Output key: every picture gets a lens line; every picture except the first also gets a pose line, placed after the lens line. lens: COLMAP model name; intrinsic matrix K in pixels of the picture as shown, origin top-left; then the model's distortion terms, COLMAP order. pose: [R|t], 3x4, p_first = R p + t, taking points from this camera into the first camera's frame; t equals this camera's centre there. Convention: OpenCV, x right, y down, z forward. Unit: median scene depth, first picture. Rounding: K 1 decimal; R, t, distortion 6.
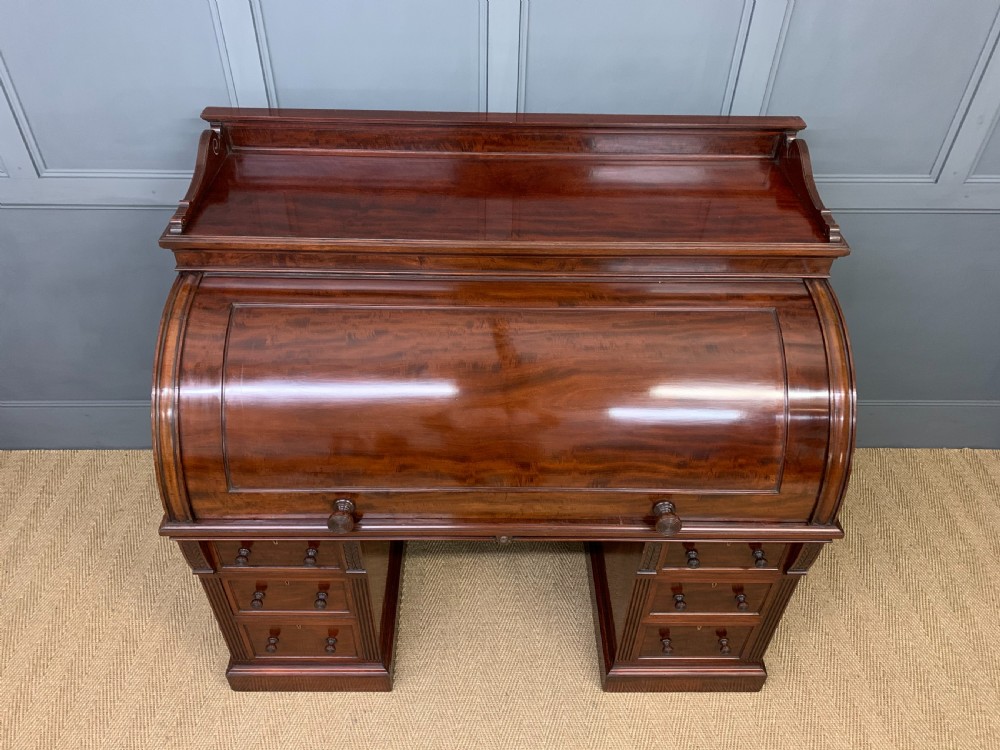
lens RADIAL K [[768.1, 0, 495.7], [0, 768.1, 372.2], [0, 0, 1]] dist [0.033542, -0.019668]
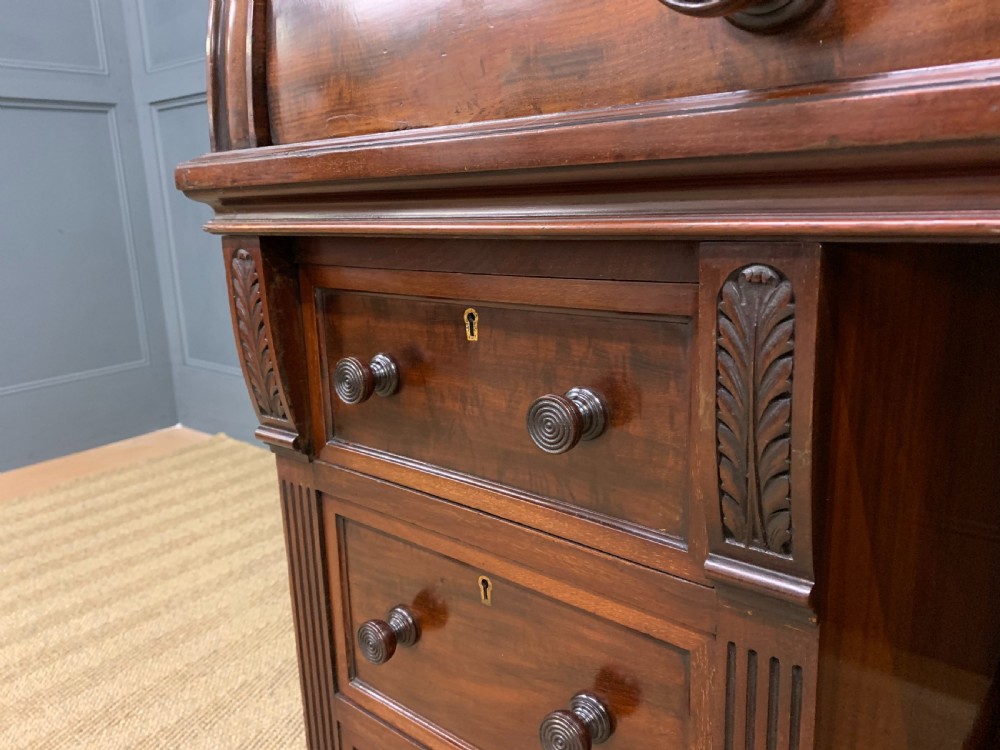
lens RADIAL K [[768.1, 0, 497.3], [0, 768.1, 362.7], [0, 0, 1]] dist [0.033542, -0.019668]
pose [[0.758666, 0.095957, -0.644374, -0.106447], [-0.390279, 0.858909, -0.331598, 0.281001], [0.521640, 0.503058, 0.689075, 0.762830]]
